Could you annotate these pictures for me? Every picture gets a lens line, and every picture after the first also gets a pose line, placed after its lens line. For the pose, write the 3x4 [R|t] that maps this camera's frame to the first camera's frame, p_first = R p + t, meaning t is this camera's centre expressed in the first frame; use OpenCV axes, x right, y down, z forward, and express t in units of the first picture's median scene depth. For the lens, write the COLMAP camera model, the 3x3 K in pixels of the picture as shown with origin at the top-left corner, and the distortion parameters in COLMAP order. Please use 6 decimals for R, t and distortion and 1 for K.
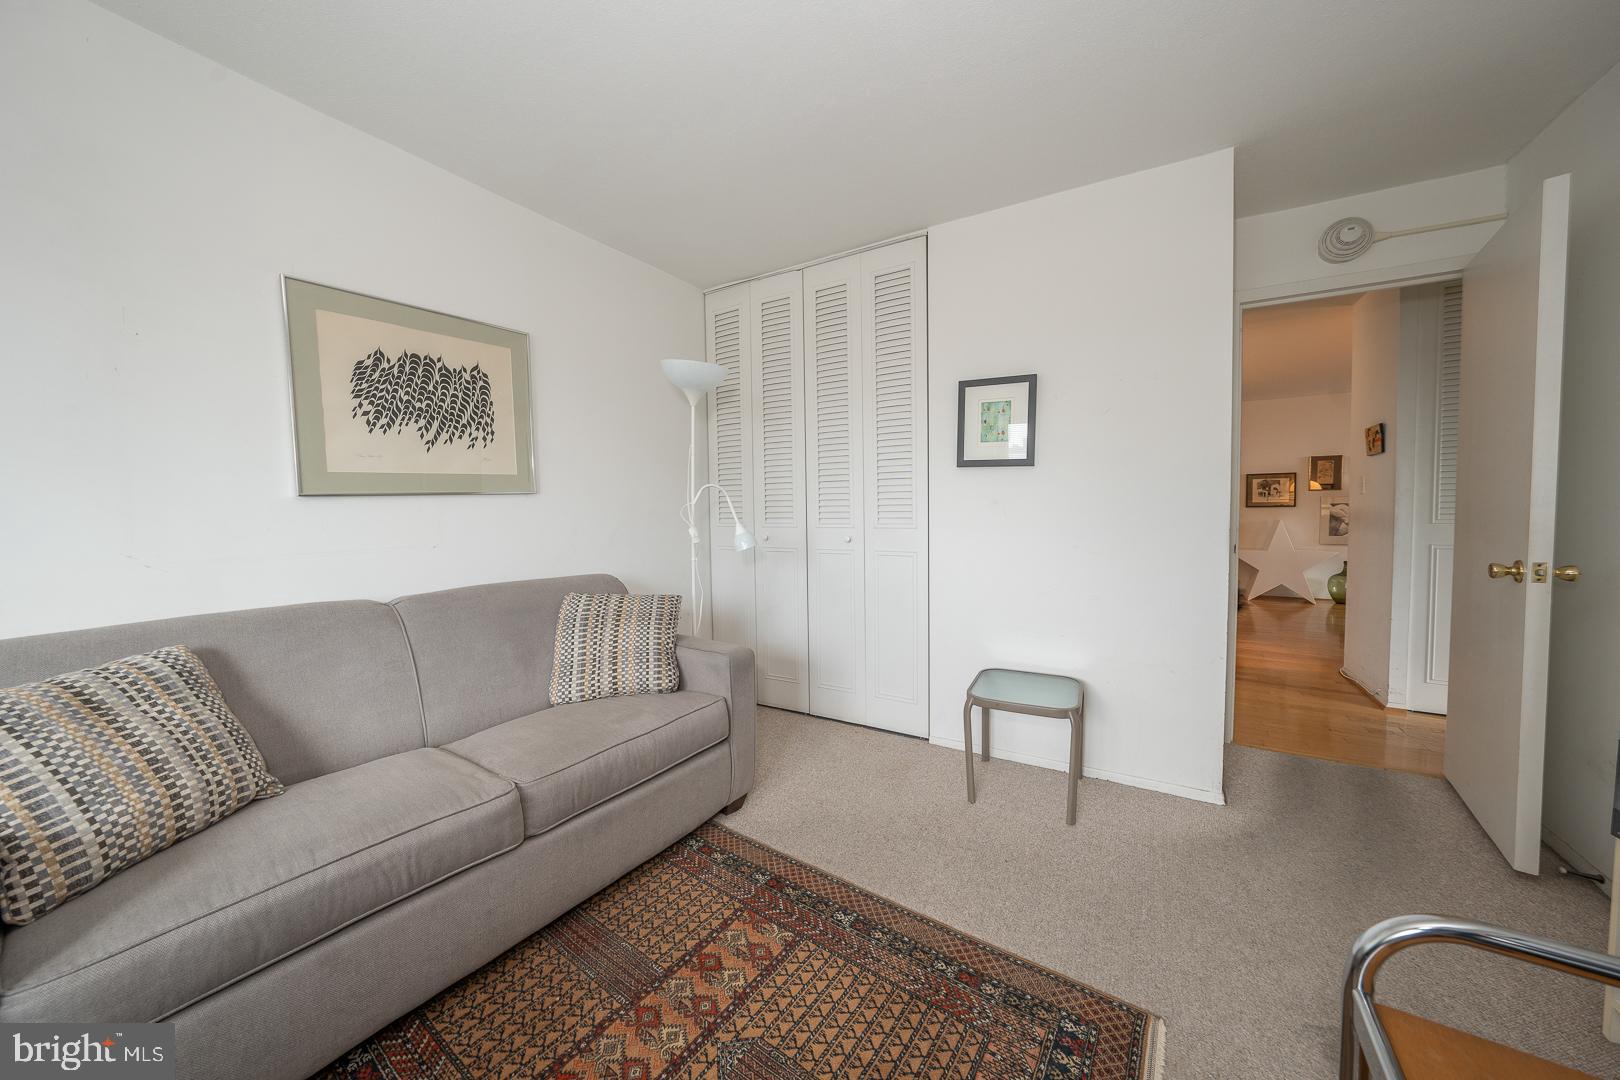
lens RADIAL K [[559.3, 0, 809.9], [0, 559.3, 534.0], [0, 0, 1]] dist [-0.017967, 0.000277]
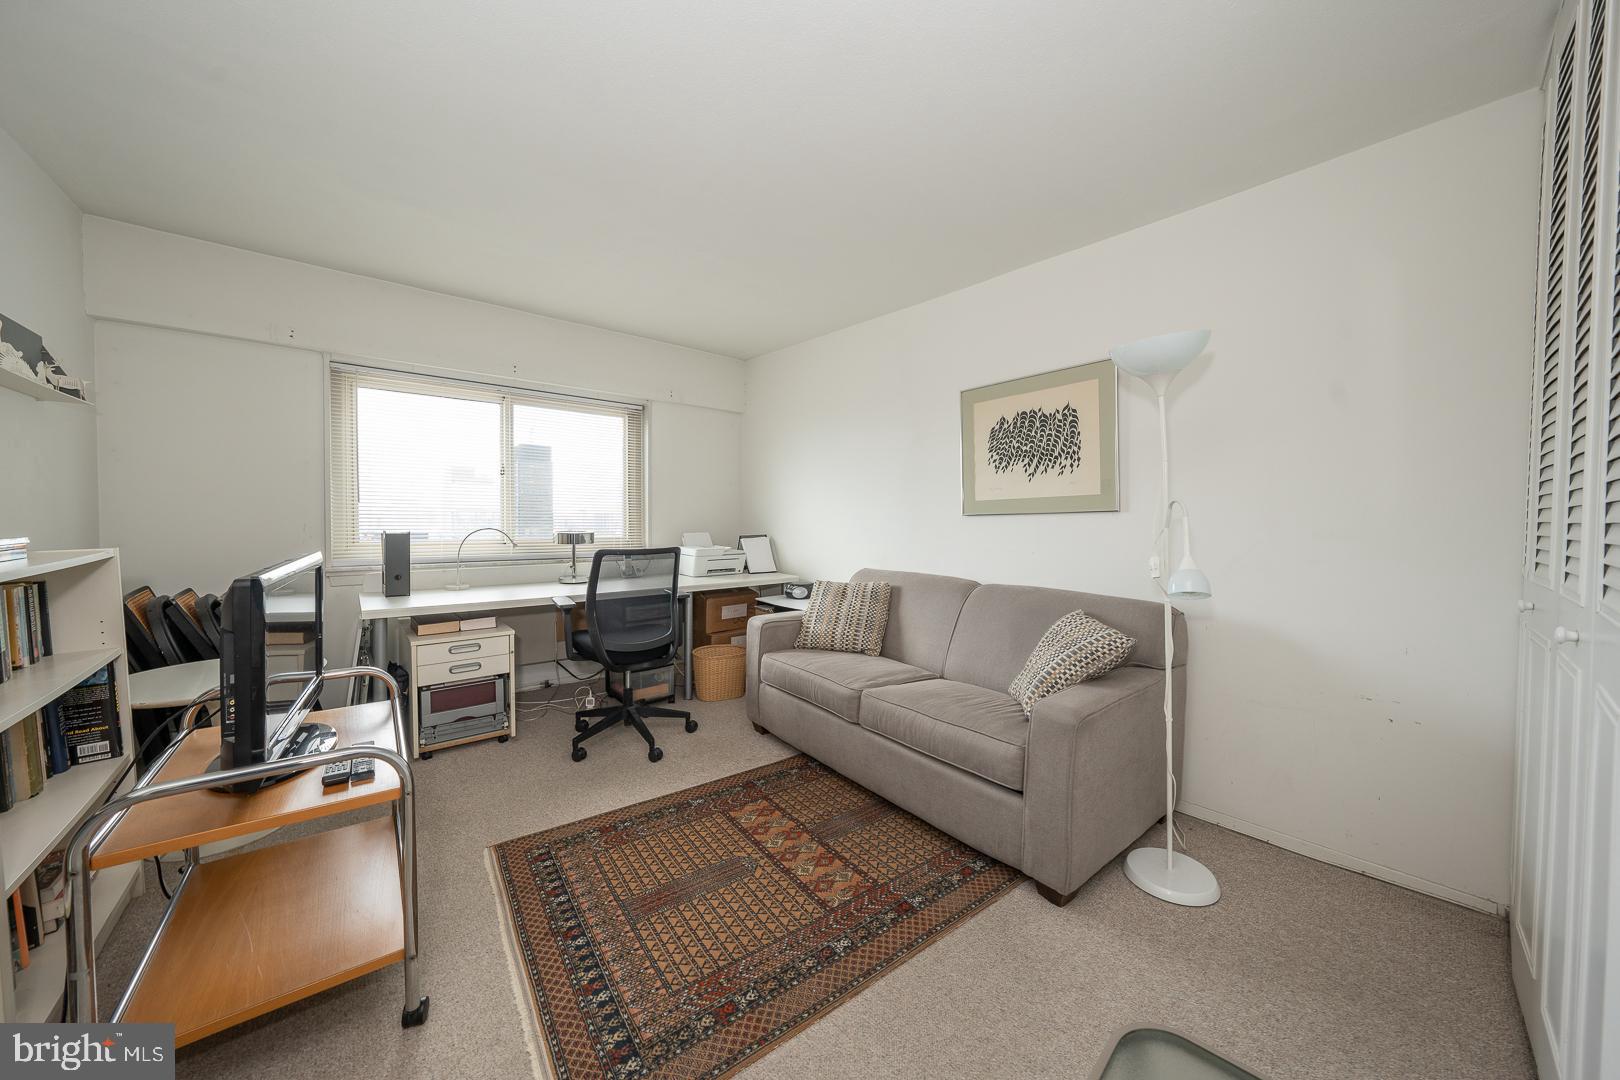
lens RADIAL K [[559.3, 0, 809.9], [0, 559.3, 534.0], [0, 0, 1]] dist [-0.017967, 0.000277]
pose [[-0.311833, 0.037804, -0.949385, 0.798302], [-0.048744, 0.997256, 0.055721, -0.075921], [0.948886, 0.063653, -0.309134, 0.970606]]
